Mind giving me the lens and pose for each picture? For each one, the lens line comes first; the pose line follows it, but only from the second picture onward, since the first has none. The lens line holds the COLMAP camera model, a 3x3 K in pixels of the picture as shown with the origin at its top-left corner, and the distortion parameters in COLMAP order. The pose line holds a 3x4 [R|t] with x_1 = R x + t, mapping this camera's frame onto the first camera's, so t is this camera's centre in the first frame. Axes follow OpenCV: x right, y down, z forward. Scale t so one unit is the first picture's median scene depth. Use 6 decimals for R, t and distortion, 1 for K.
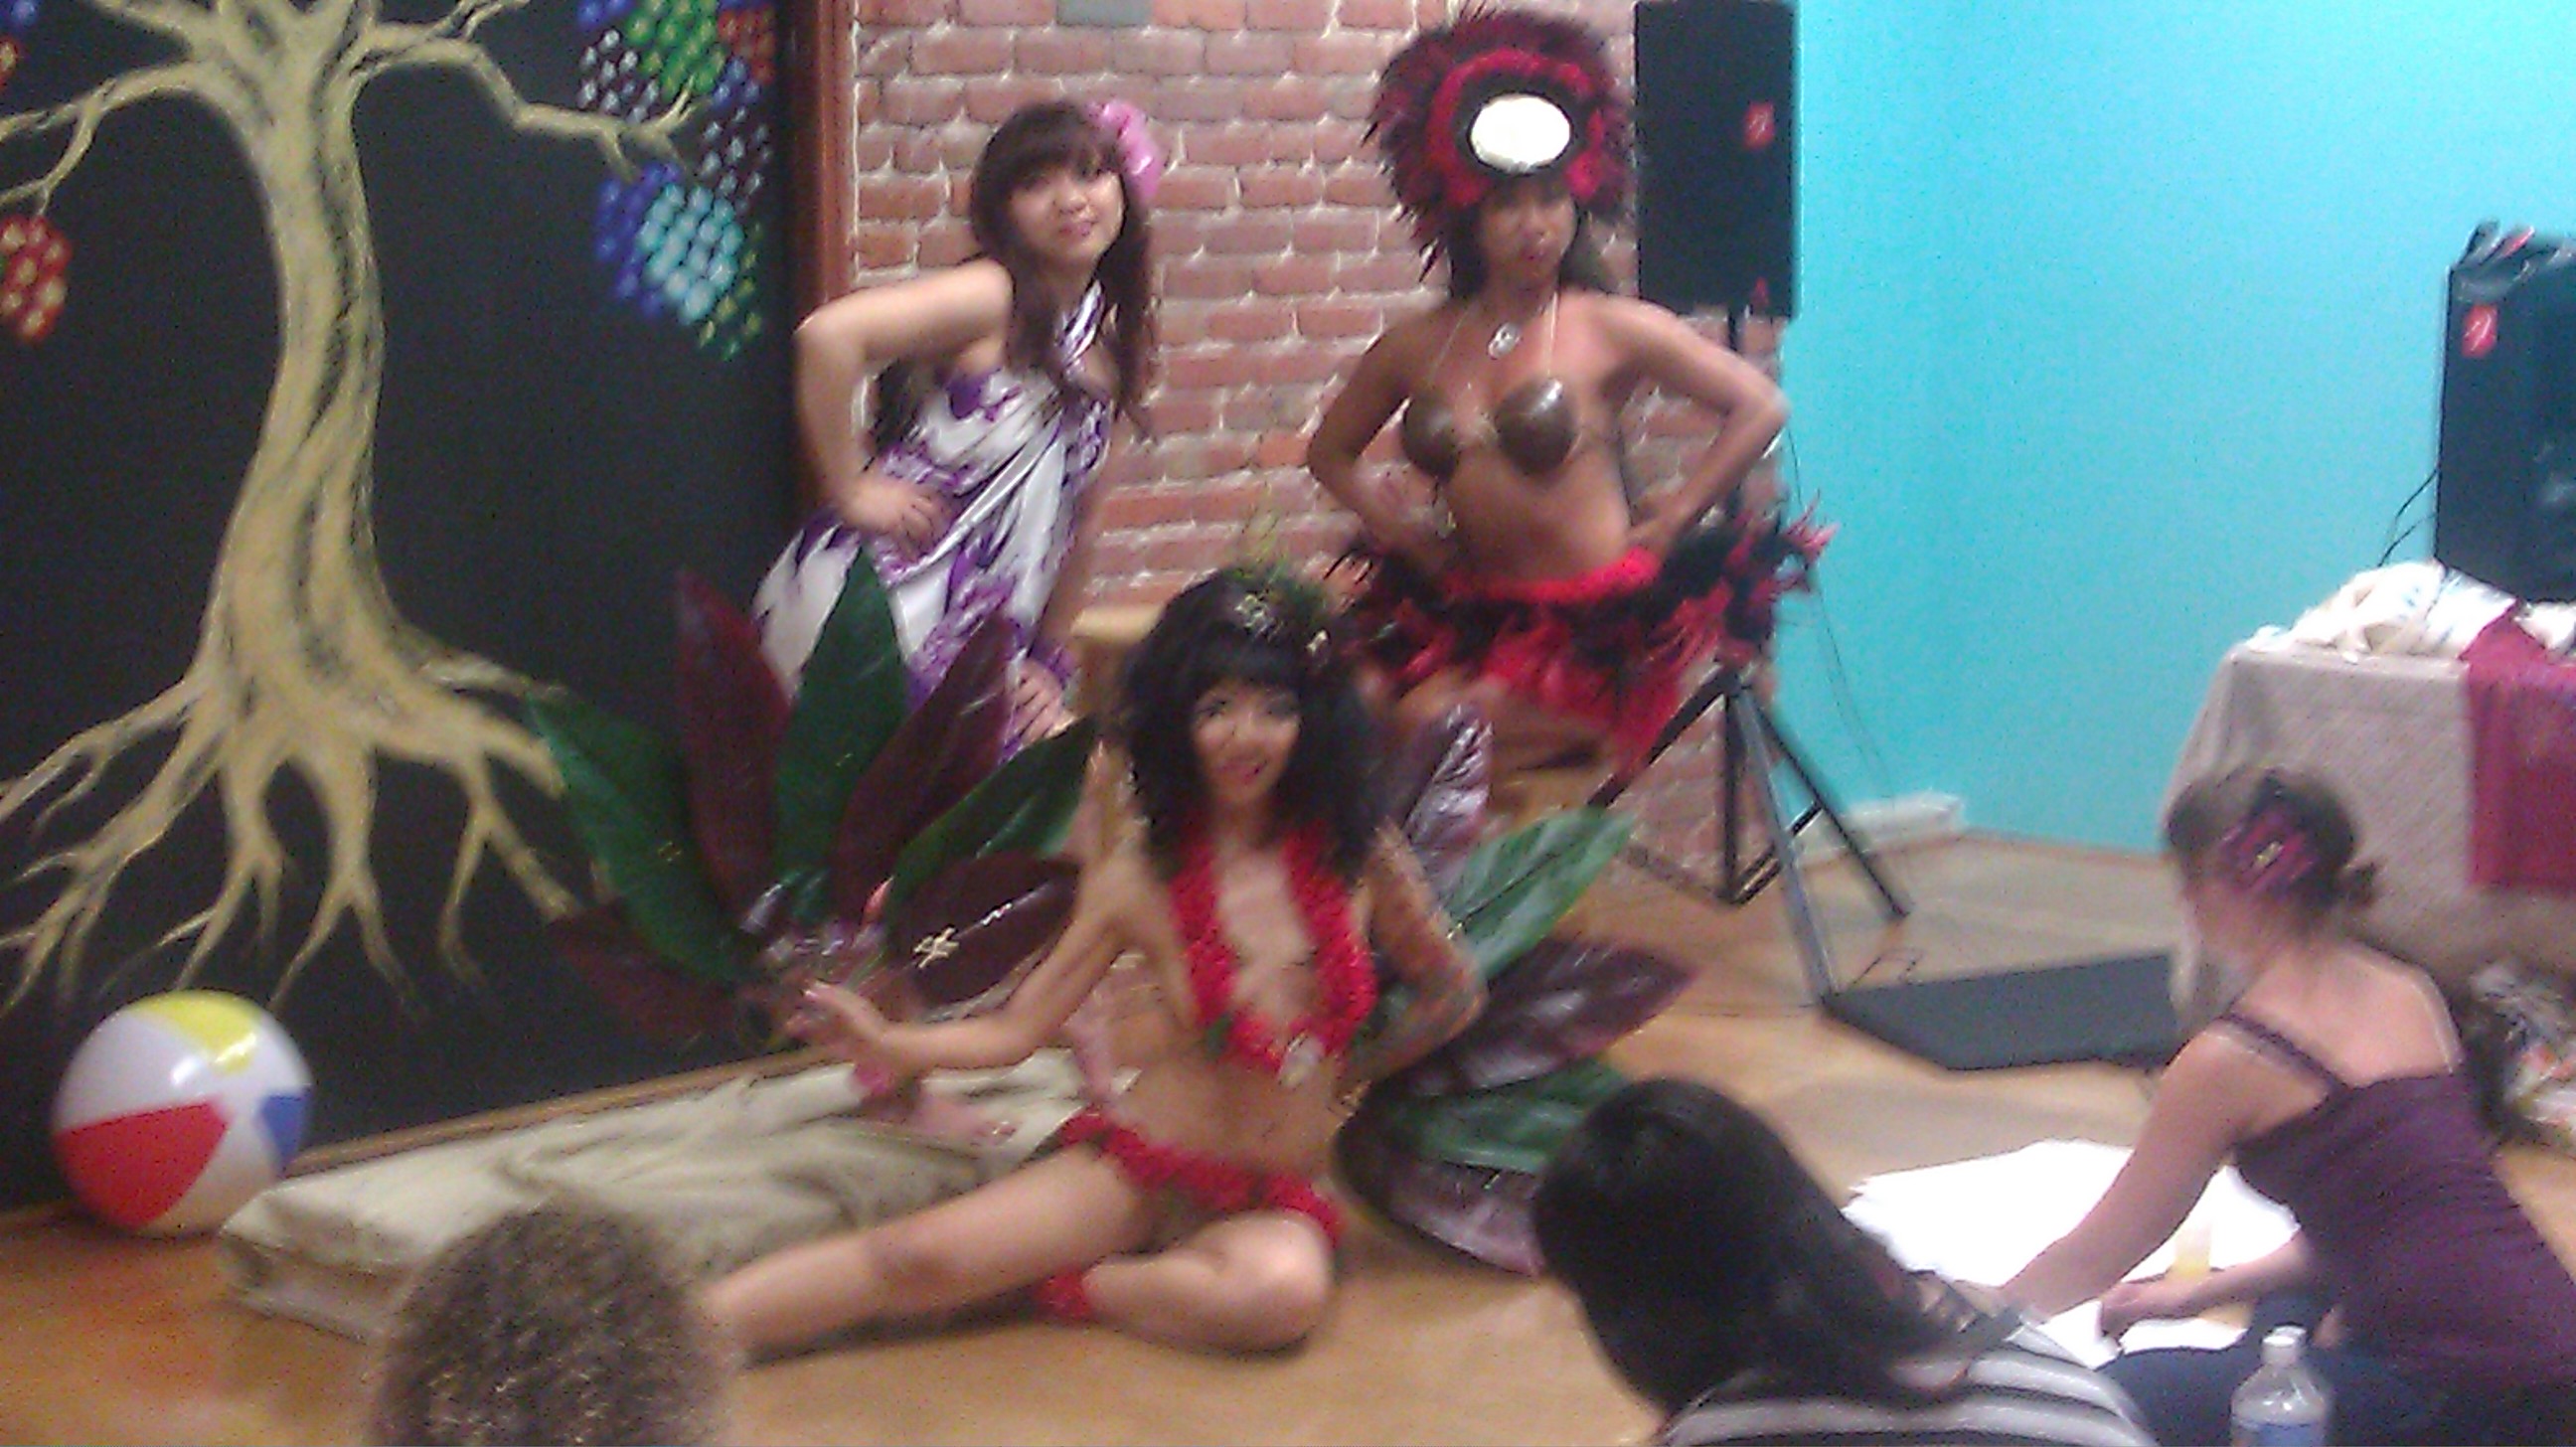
lens RADIAL K [[3997.1, 0, 1291.6], [0, 3997.1, 757.7], [0, 0, 1]] dist [0.118456, -0.237300]
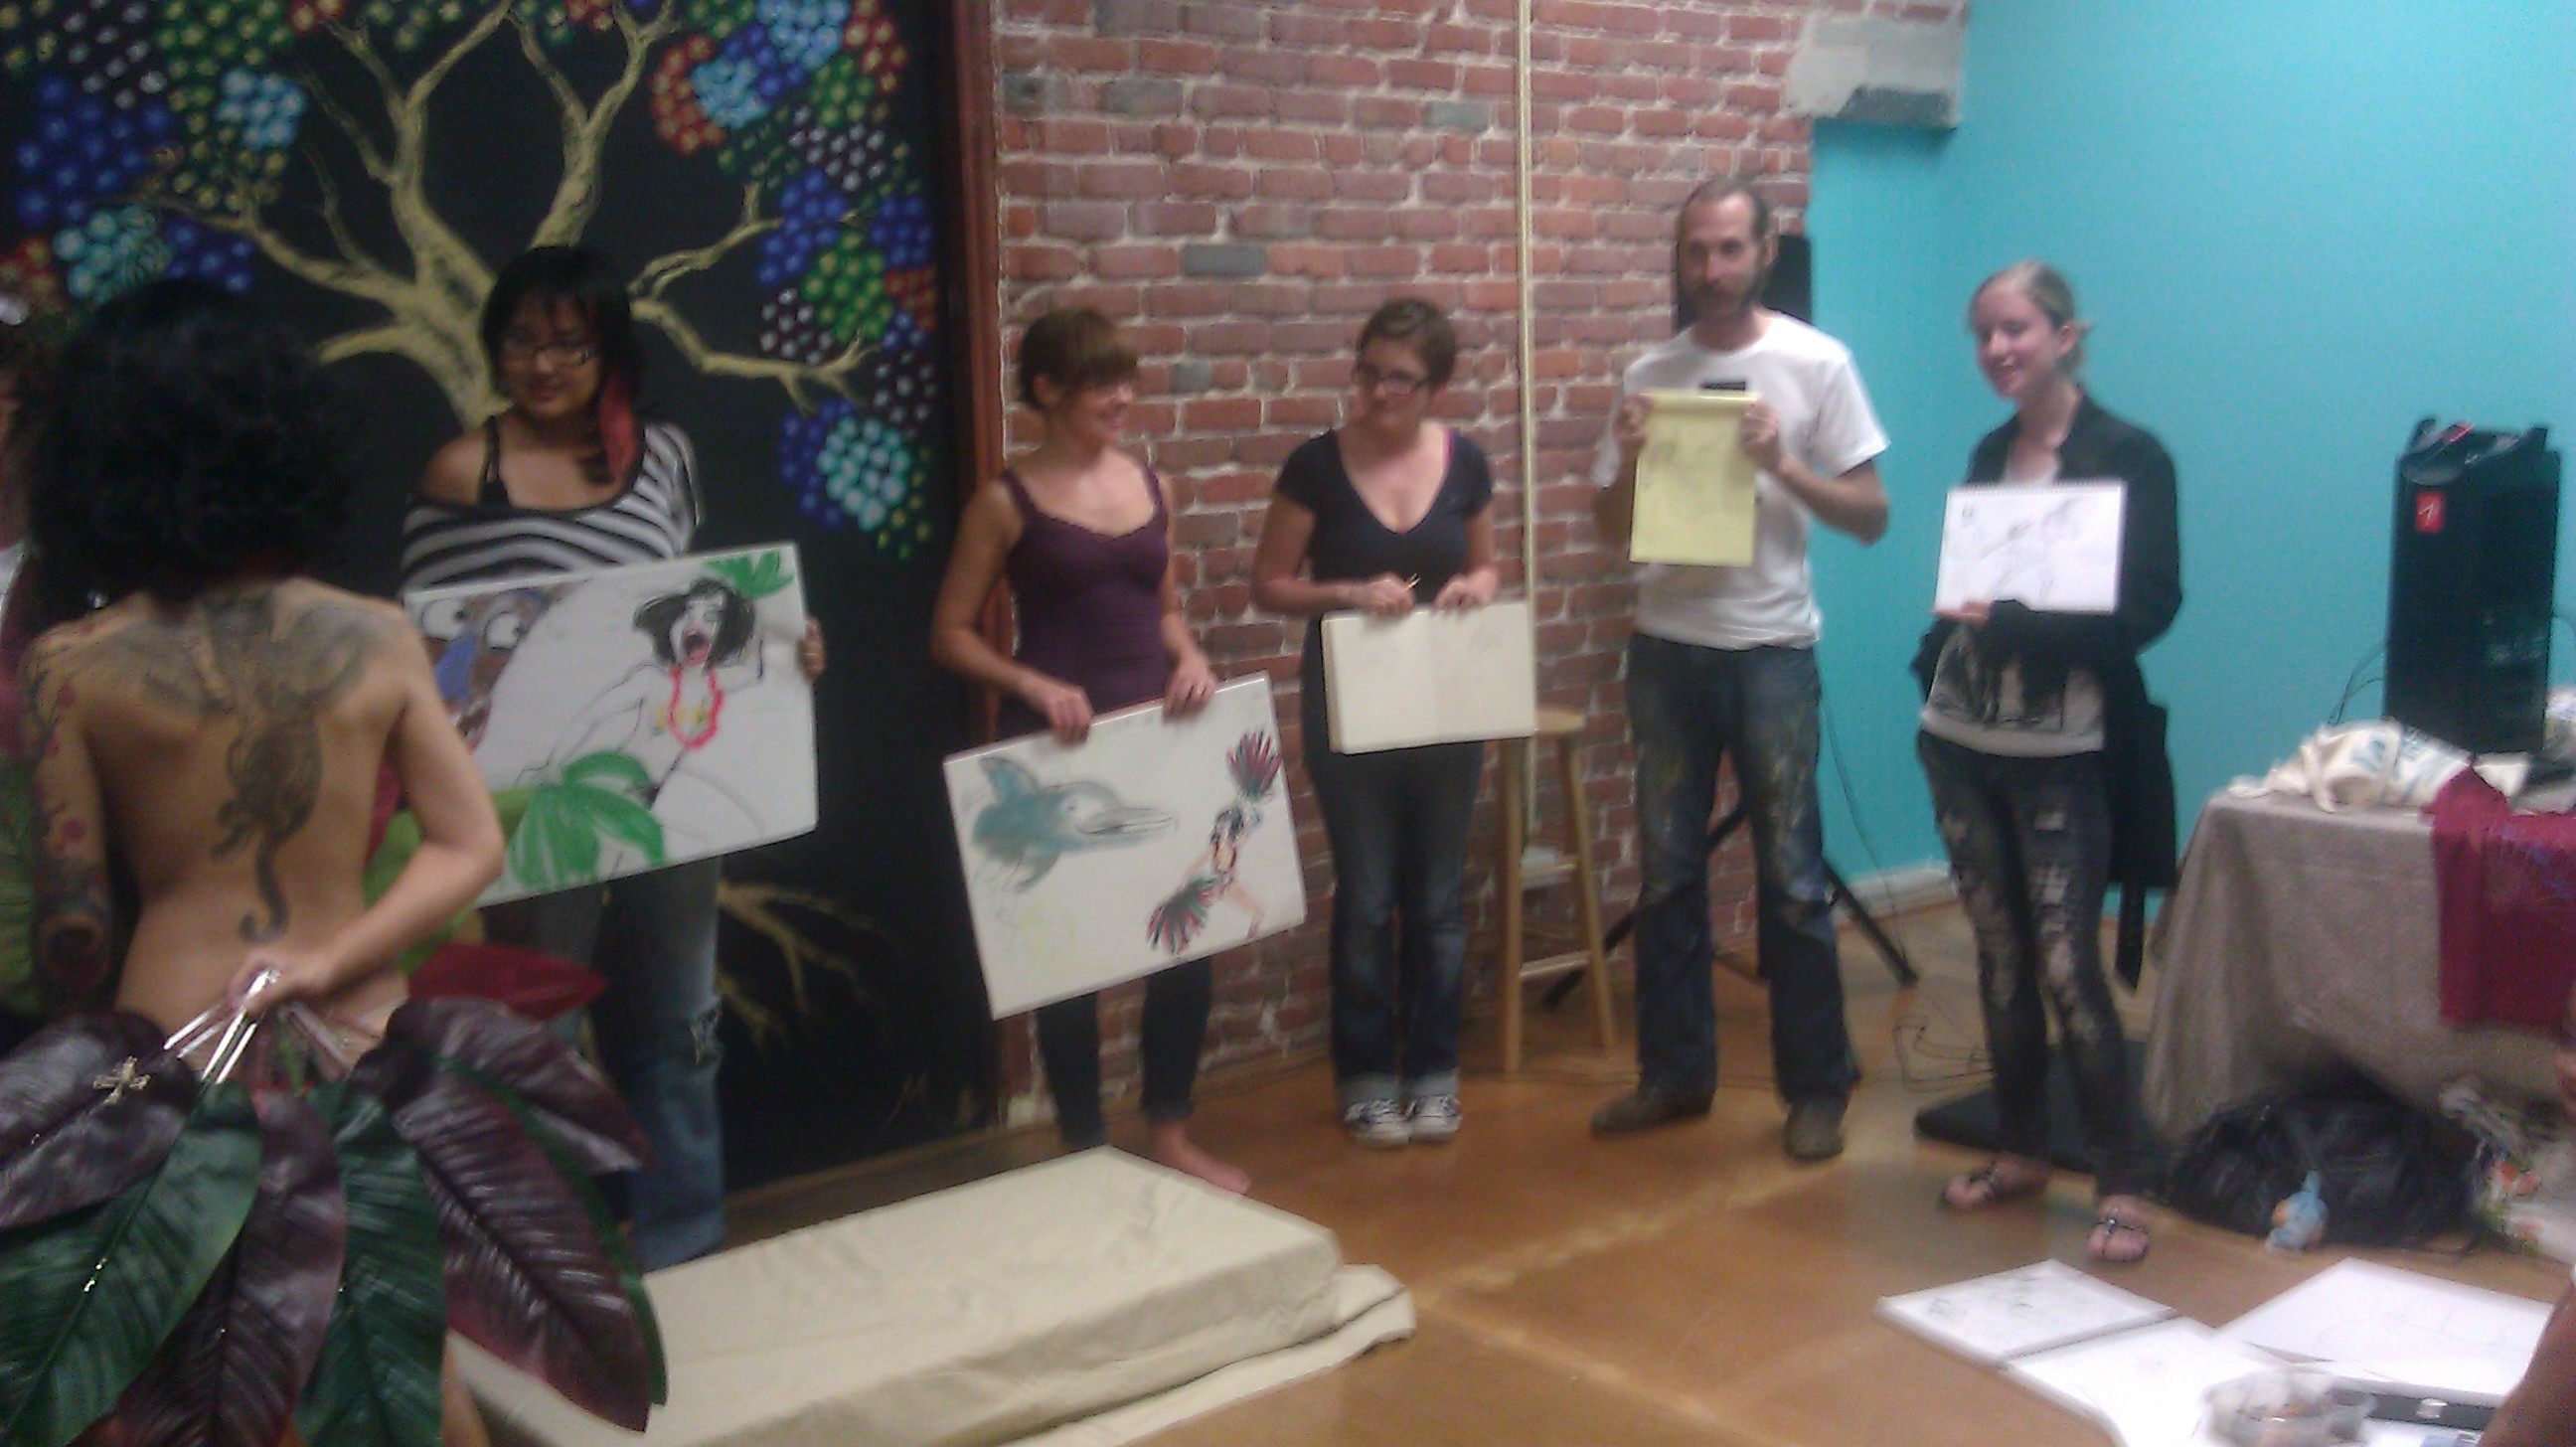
lens RADIAL K [[2470.9, 0, 1288.0], [0, 2470.9, 723.5], [0, 0, 1]] dist [0.145419, -0.439192]
pose [[0.995590, -0.011524, -0.093099, 0.044437], [0.010887, 0.999914, -0.007351, -0.046540], [0.093176, 0.006305, 0.995630, 0.288980]]
